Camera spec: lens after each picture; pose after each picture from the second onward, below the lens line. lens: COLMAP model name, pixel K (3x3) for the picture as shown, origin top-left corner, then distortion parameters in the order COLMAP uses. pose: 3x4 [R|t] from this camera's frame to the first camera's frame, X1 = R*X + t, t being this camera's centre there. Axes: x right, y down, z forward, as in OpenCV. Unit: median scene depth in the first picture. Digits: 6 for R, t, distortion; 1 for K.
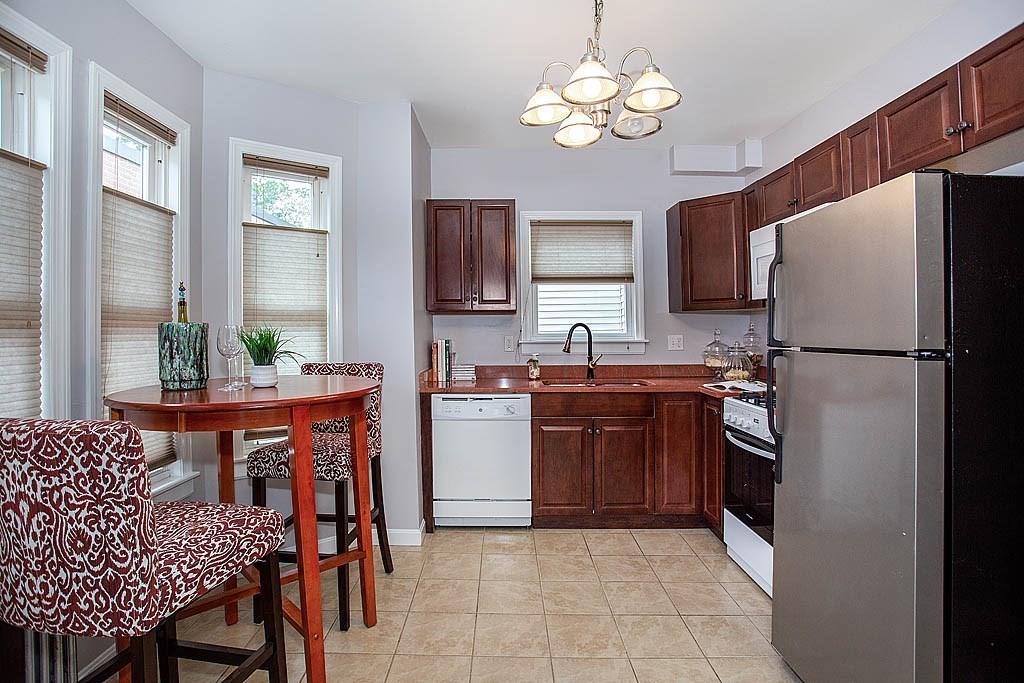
lens RADIAL K [[517.2, 0, 497.5], [0, 517.2, 326.2], [0, 0, 1]] dist [-0.026087, 0.000753]
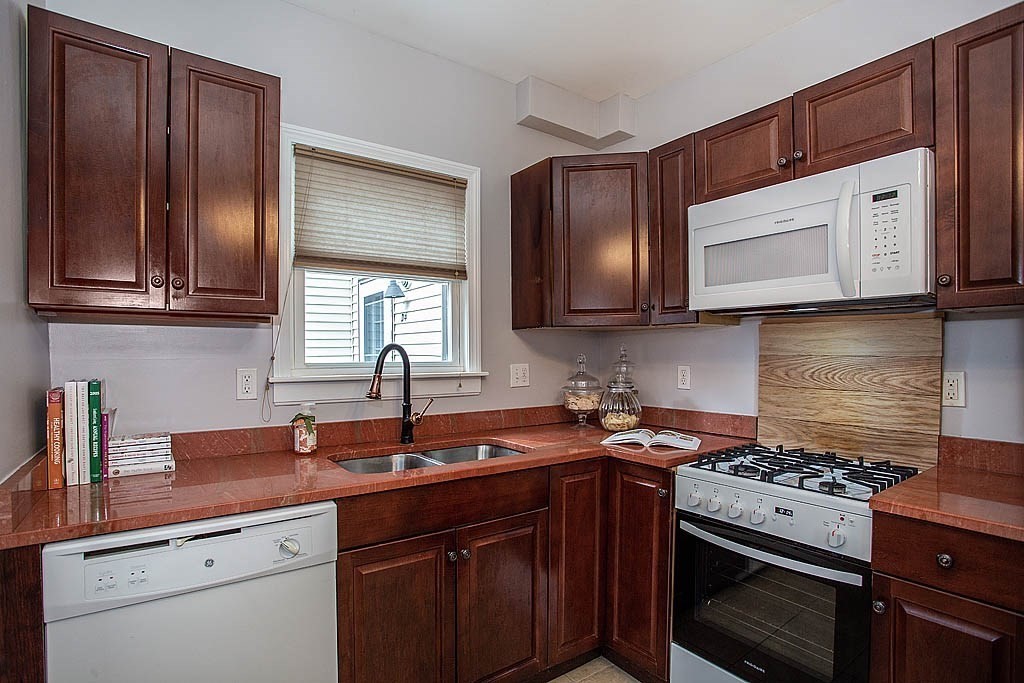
lens RADIAL K [[511.7, 0, 511.1], [0, 511.7, 355.1], [0, 0, 1]] dist [-0.085171, 0.031628]
pose [[0.808793, 0.000685, 0.588093, -0.065980], [-0.005861, 0.999959, 0.006896, 0.002013], [-0.588065, -0.009025, 0.808764, 0.566451]]
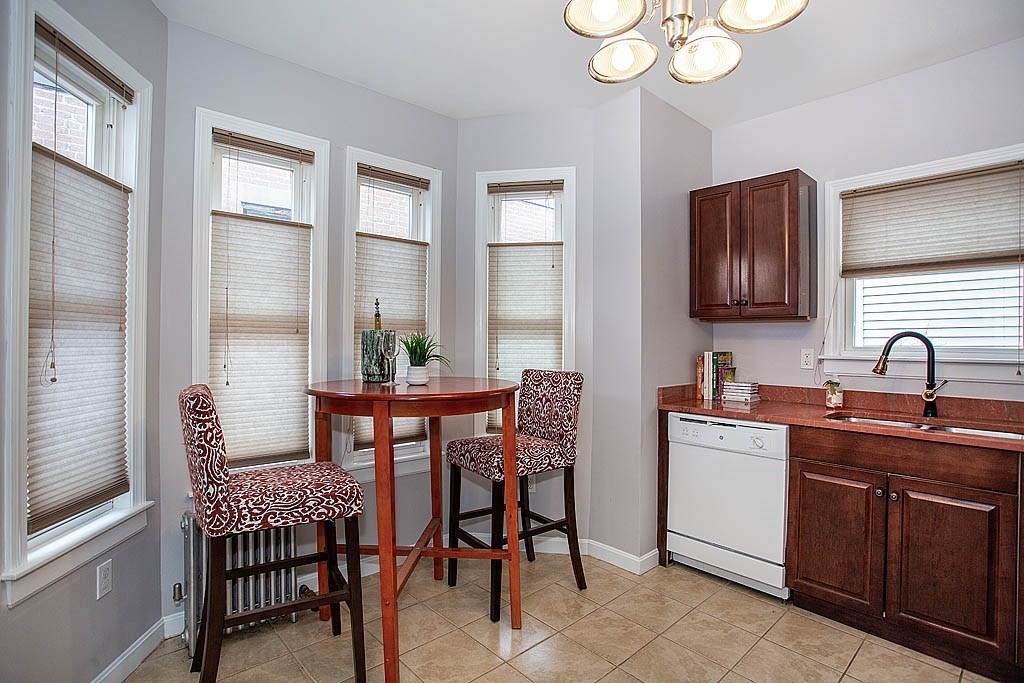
lens RADIAL K [[507.6, 0, 514.0], [0, 507.6, 349.1], [0, 0, 1]] dist [-0.079718, 0.033918]
pose [[0.683542, 0.021484, -0.729594, 0.314510], [-0.006303, 0.999703, 0.023533, 0.005638], [0.729884, -0.011488, 0.683475, 0.222596]]
